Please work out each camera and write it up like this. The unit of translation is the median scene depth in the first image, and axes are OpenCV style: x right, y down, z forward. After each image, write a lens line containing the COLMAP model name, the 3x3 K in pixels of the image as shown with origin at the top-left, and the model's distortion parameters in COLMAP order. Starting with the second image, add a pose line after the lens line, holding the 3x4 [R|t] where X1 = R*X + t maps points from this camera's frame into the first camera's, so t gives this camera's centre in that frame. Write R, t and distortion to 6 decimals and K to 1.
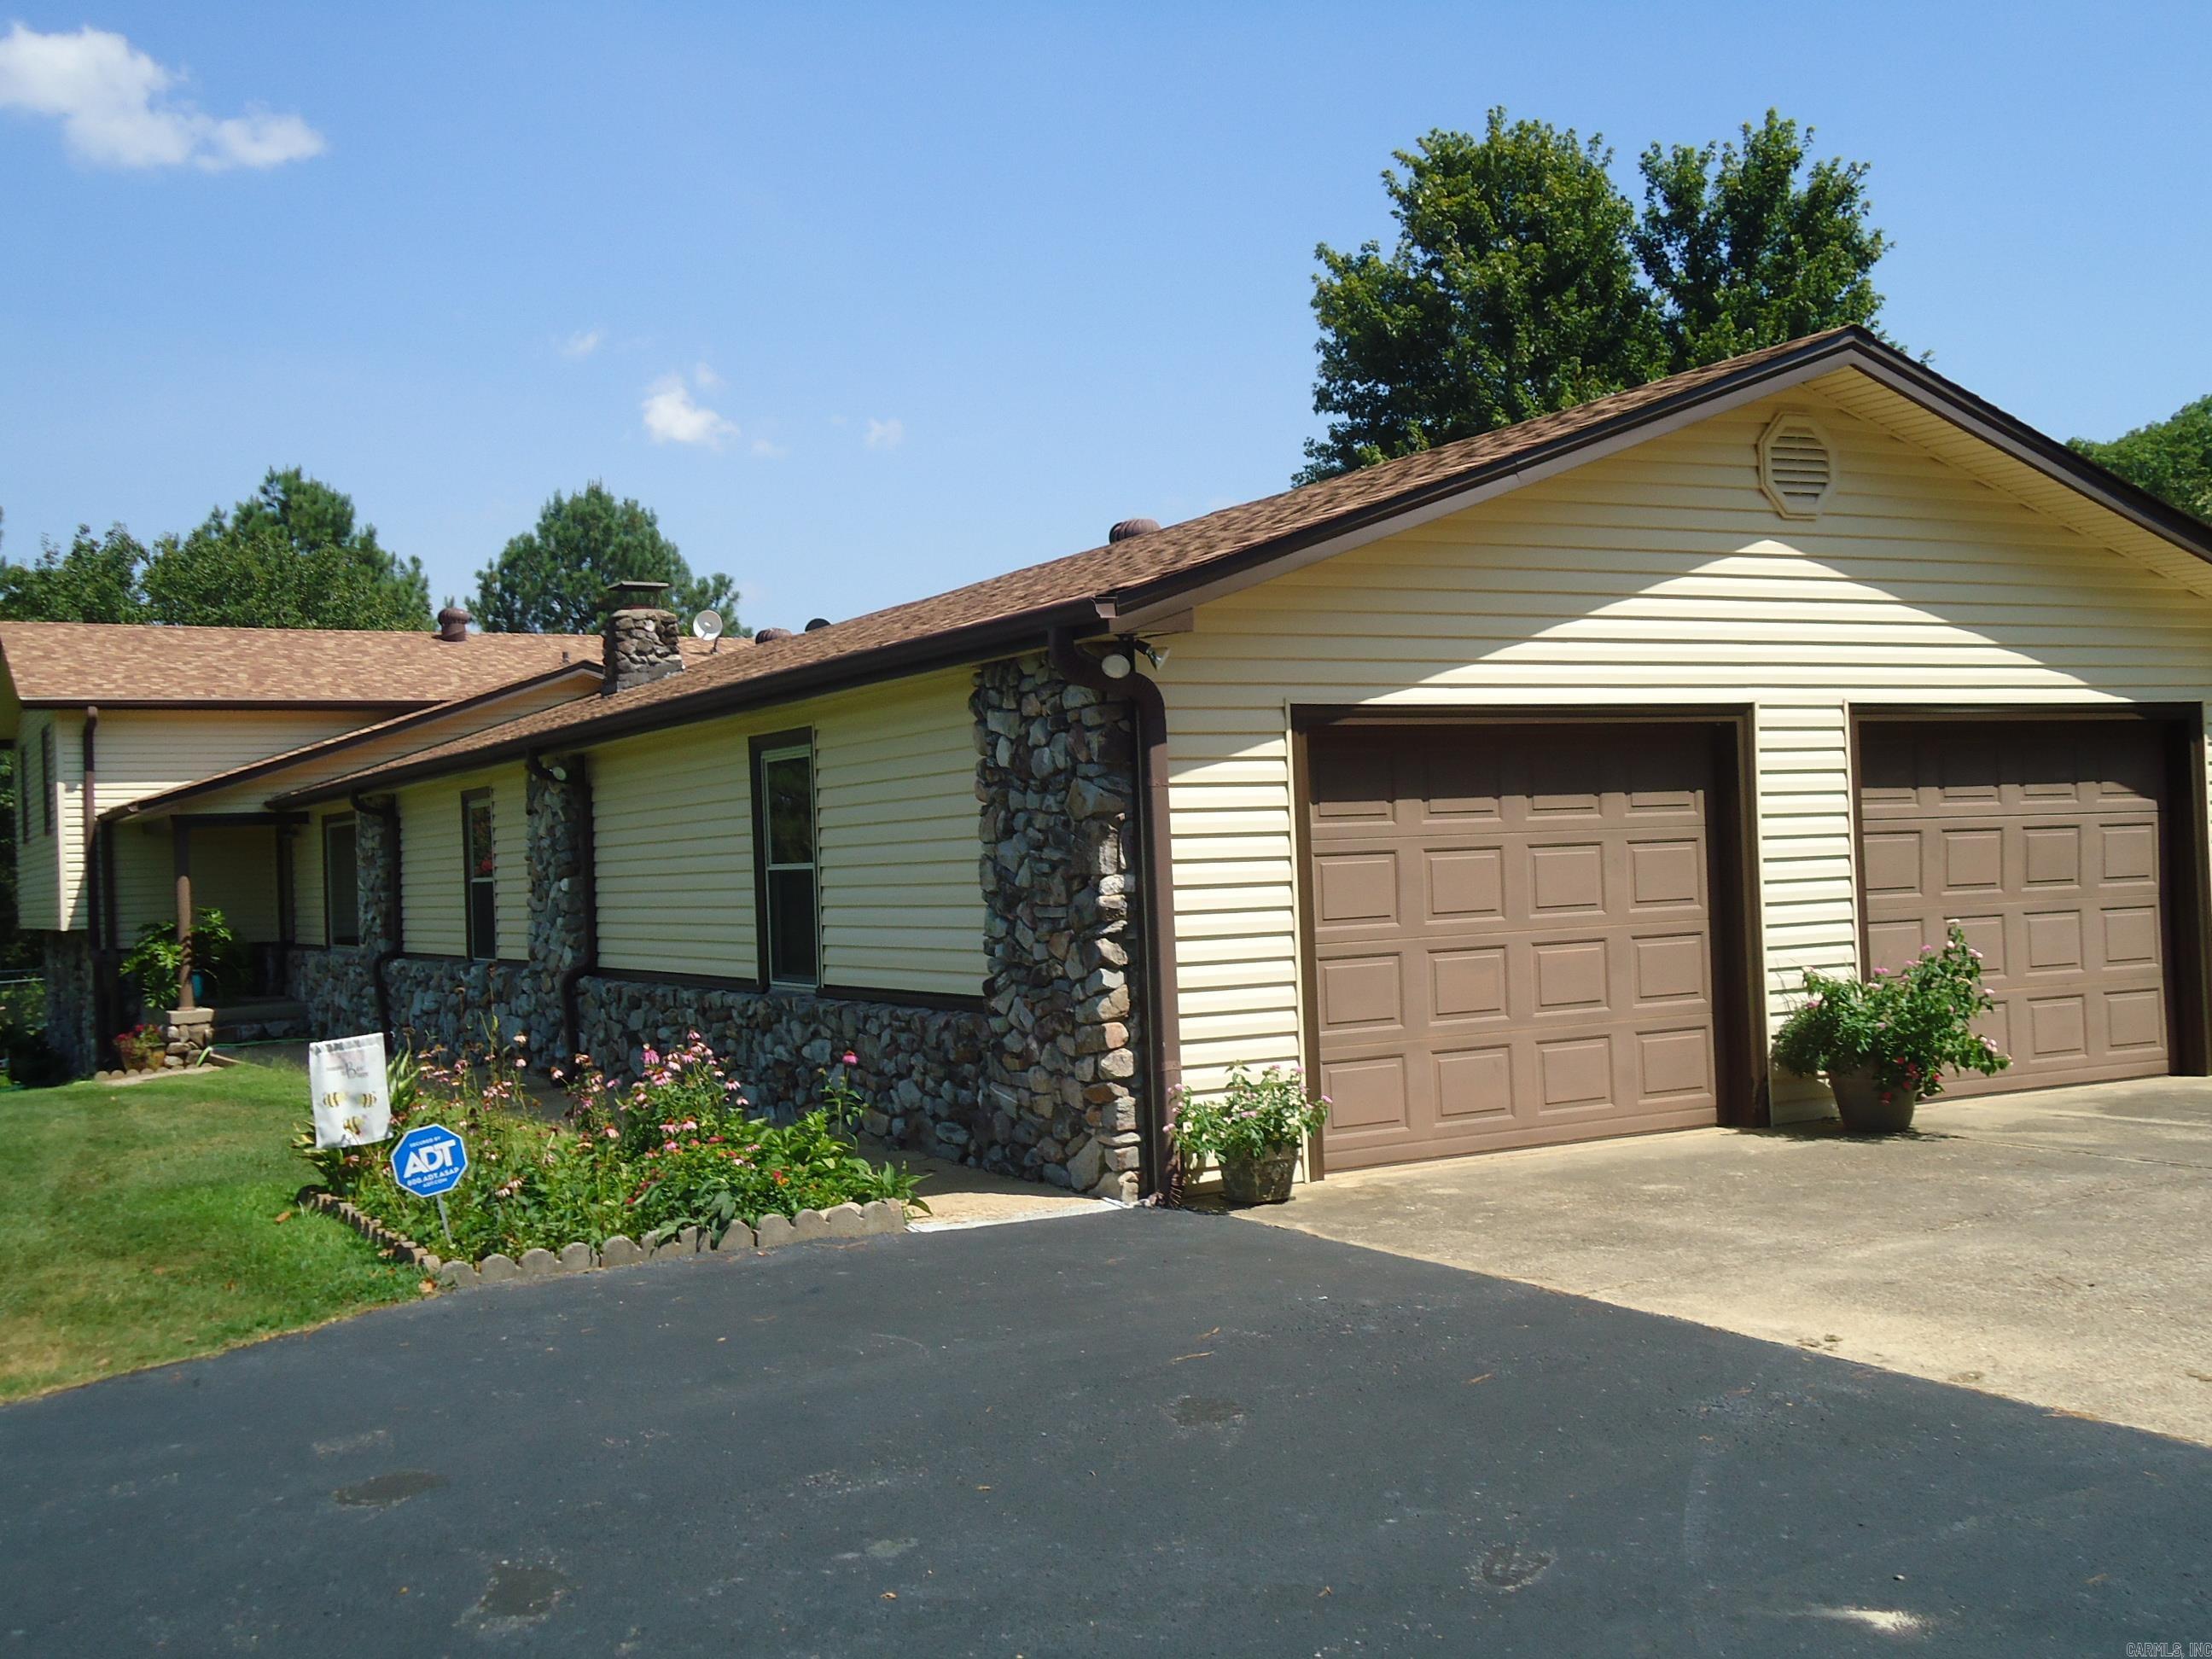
lens RADIAL K [[2229.6, 0, 1106.0], [0, 2229.6, 829.5], [0, 0, 1]] dist [0.101477, 0.001204]
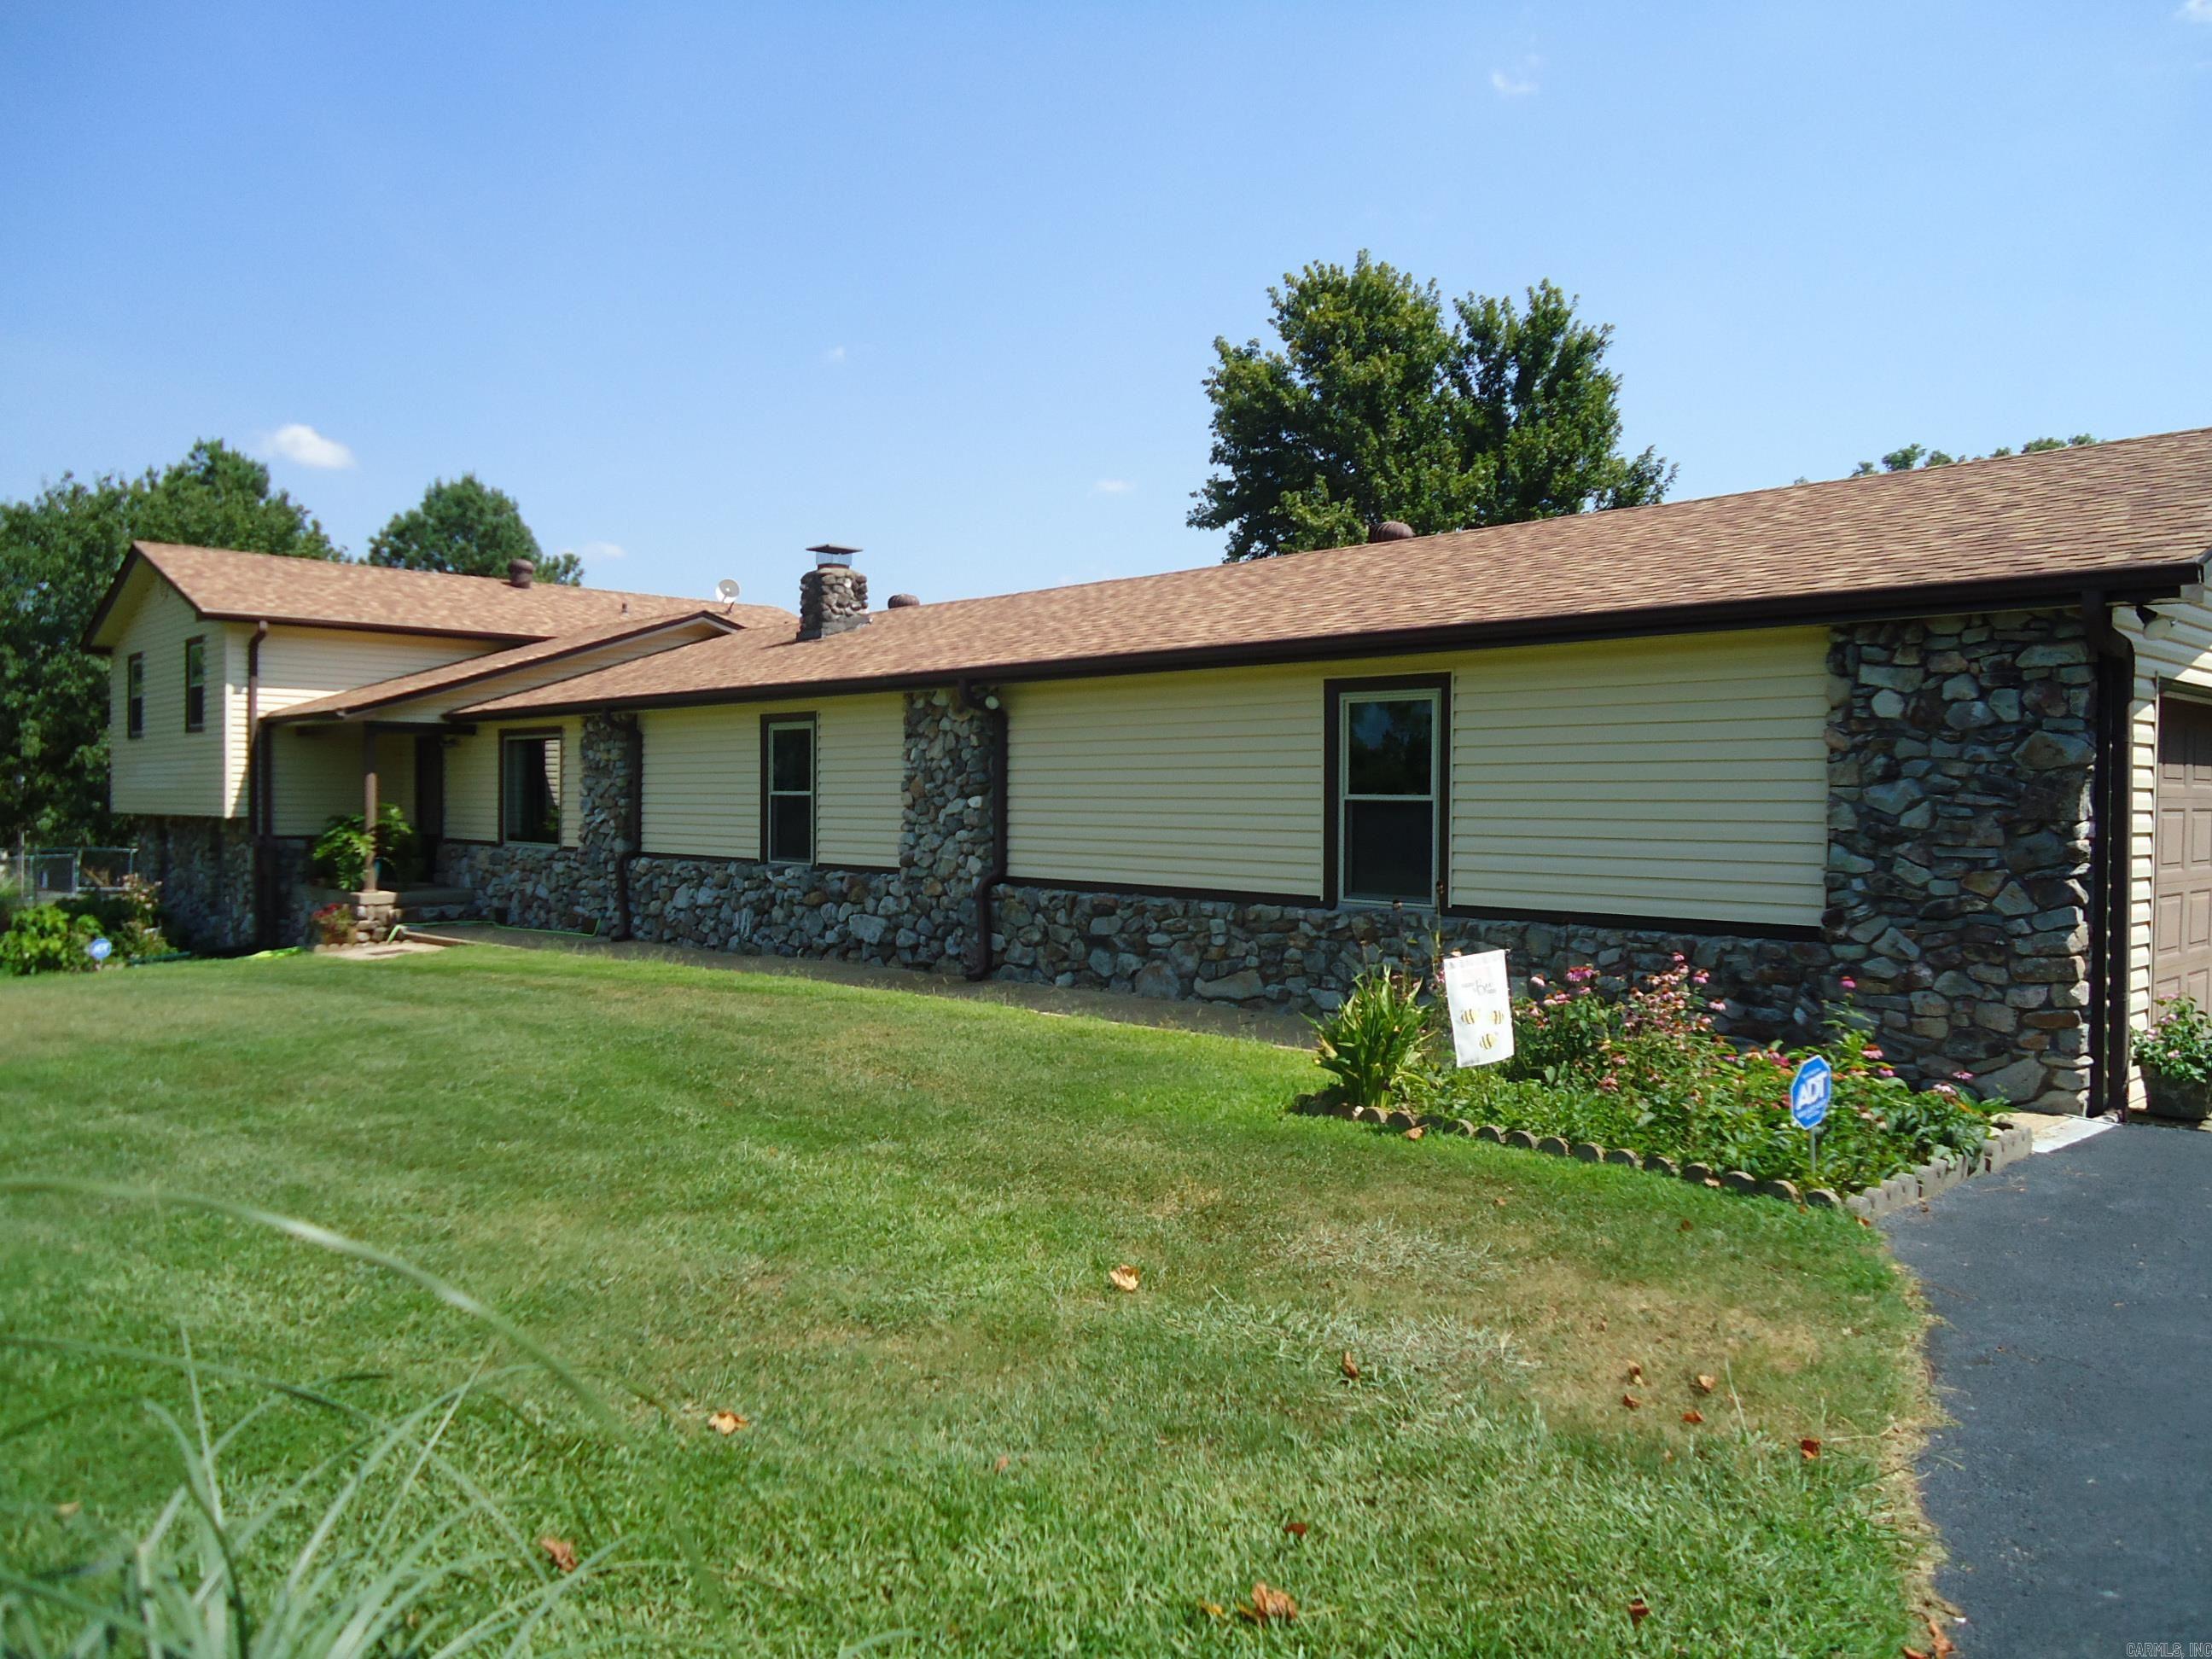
lens RADIAL K [[1611.4, 0, 1106.0], [0, 1611.4, 829.5], [0, 0, 1]] dist [-0.001998, 0.005826]
pose [[0.970419, 0.043071, 0.237554, -0.239358], [-0.049819, 0.998505, 0.022471, 0.011214], [-0.236231, -0.033641, 0.971114, 0.127194]]
